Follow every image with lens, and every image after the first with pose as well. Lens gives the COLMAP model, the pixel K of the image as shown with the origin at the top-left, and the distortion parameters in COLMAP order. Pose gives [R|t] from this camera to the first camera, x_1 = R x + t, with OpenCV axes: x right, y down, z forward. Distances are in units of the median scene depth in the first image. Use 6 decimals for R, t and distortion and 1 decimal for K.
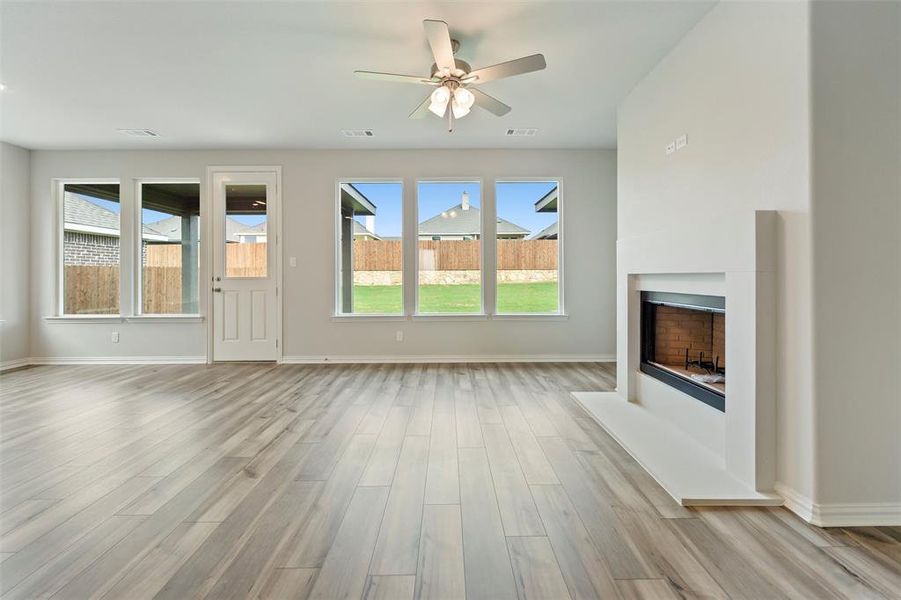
lens RADIAL K [[370.7, 0, 454.4], [0, 370.7, 267.4], [0, 0, 1]] dist [0.000488, -0.001364]
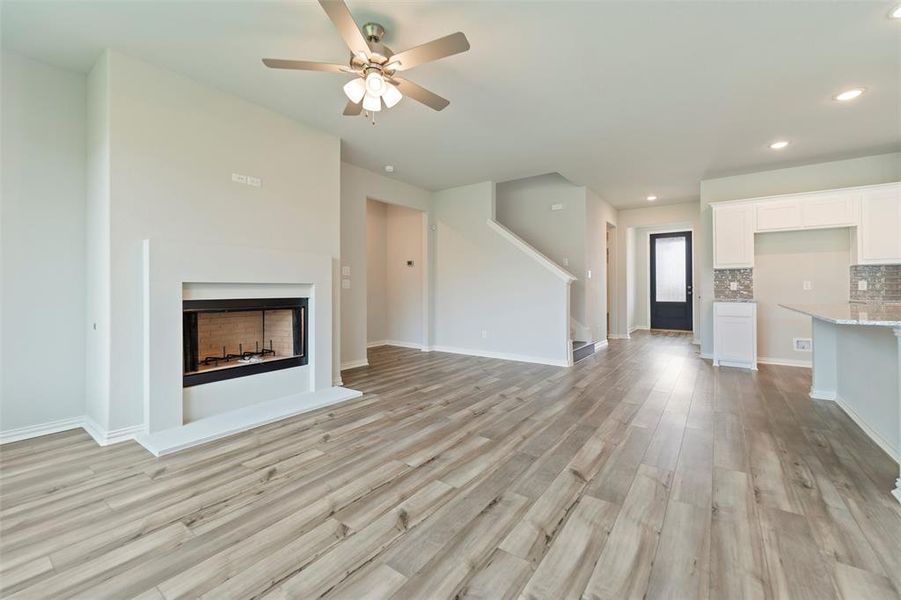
lens RADIAL K [[370.7, 0, 446.7], [0, 370.7, 291.5], [0, 0, 1]] dist [0.000488, -0.001364]
pose [[-0.792792, 0.000197, 0.609492, -0.787688], [-0.011440, 0.999819, -0.015204, 0.064546], [-0.609384, -0.019026, -0.792647, 1.813894]]
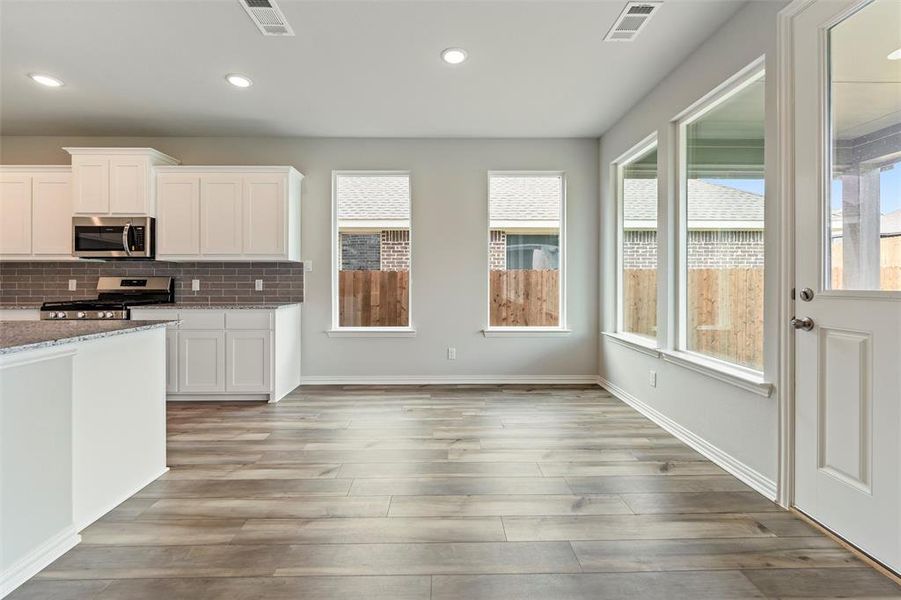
lens RADIAL K [[370.7, 0, 449.8], [0, 370.7, 280.4], [0, 0, 1]] dist [0.000488, -0.001364]
pose [[-0.000043, 0.001462, -0.999999, -0.538177], [0.025314, 0.999678, 0.001461, 0.014667], [0.999680, -0.025314, -0.000080, 1.312645]]
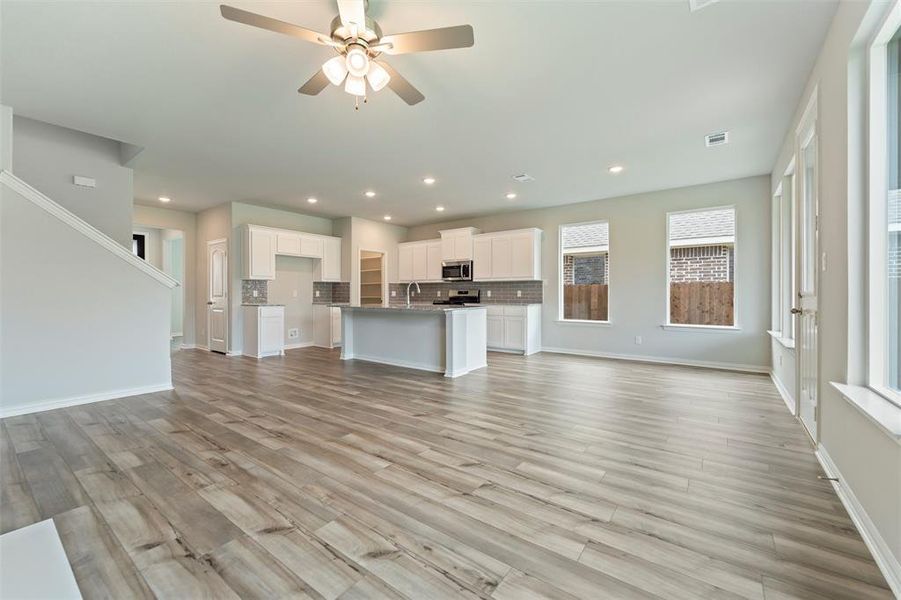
lens RADIAL K [[370.7, 0, 446.0], [0, 370.7, 295.7], [0, 0, 1]] dist [0.000488, -0.001364]
pose [[-0.615595, 0.003954, -0.788053, 0.564843], [0.020946, 0.999716, -0.011346, 0.055651], [0.787784, -0.023491, -0.615503, 1.854236]]
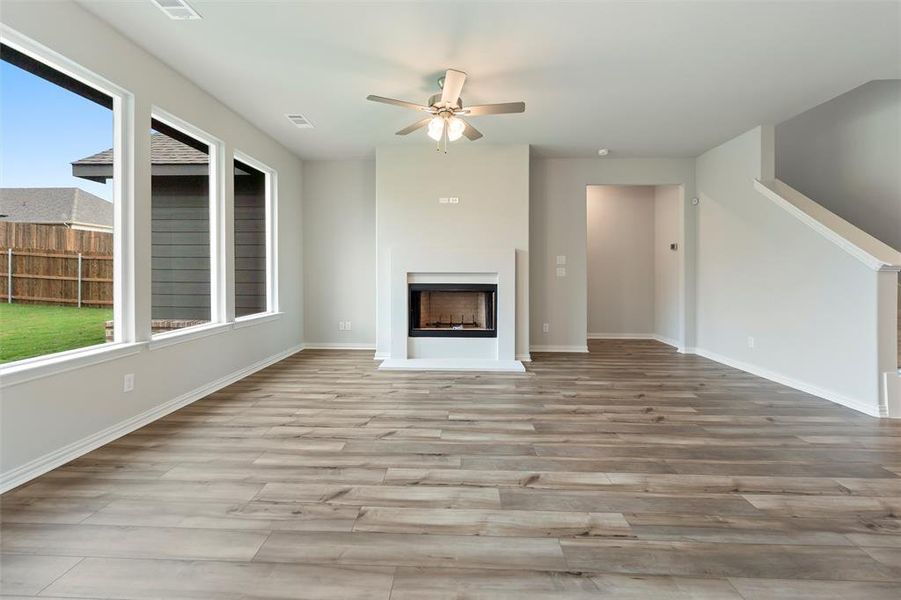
lens RADIAL K [[370.7, 0, 446.3], [0, 370.7, 282.0], [0, 0, 1]] dist [0.000488, -0.001364]
pose [[0.058742, -0.019017, 0.998092, -1.343364], [-0.029984, 0.999334, 0.020805, 0.029742], [-0.997823, -0.031149, 0.058133, 1.052256]]
